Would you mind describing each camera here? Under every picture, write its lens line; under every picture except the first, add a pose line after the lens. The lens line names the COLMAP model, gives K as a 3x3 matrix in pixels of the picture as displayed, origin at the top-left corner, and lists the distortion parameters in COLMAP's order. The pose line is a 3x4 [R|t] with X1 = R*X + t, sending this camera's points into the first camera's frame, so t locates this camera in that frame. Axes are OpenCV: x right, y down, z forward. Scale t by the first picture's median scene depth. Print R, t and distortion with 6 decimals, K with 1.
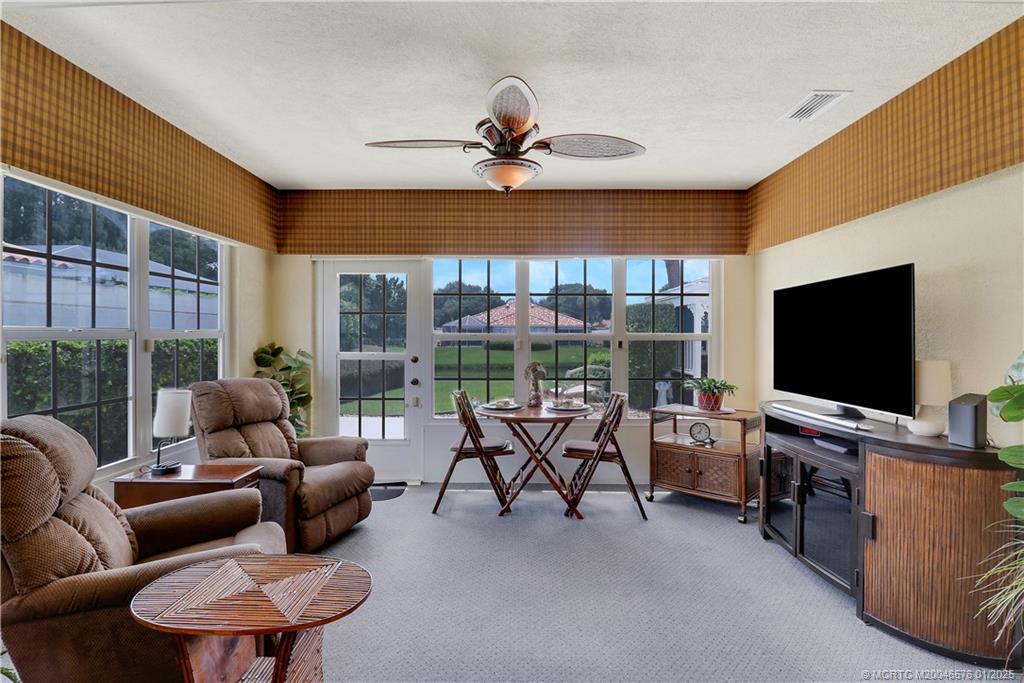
lens RADIAL K [[486.9, 0, 510.3], [0, 486.9, 328.2], [0, 0, 1]] dist [-0.000605, -0.000231]
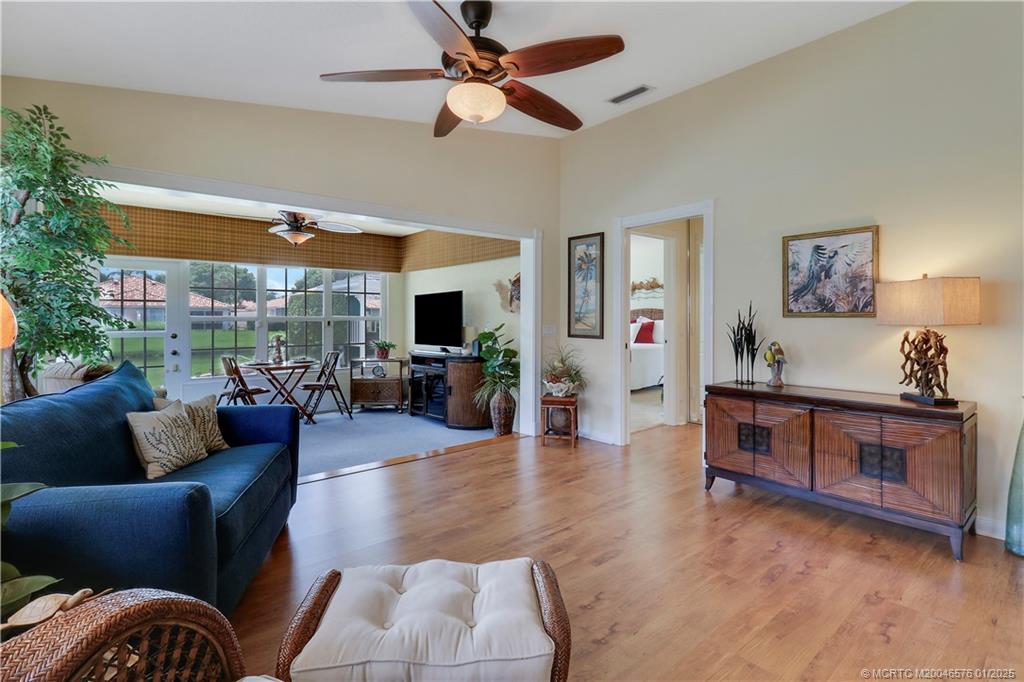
lens RADIAL K [[486.9, 0, 510.3], [0, 486.9, 327.7], [0, 0, 1]] dist [-0.000605, -0.000231]
pose [[0.761984, -0.016785, 0.647378, -0.439575], [-0.005871, 0.999444, 0.032823, -0.009774], [-0.647569, -0.028811, 0.761462, -0.751585]]
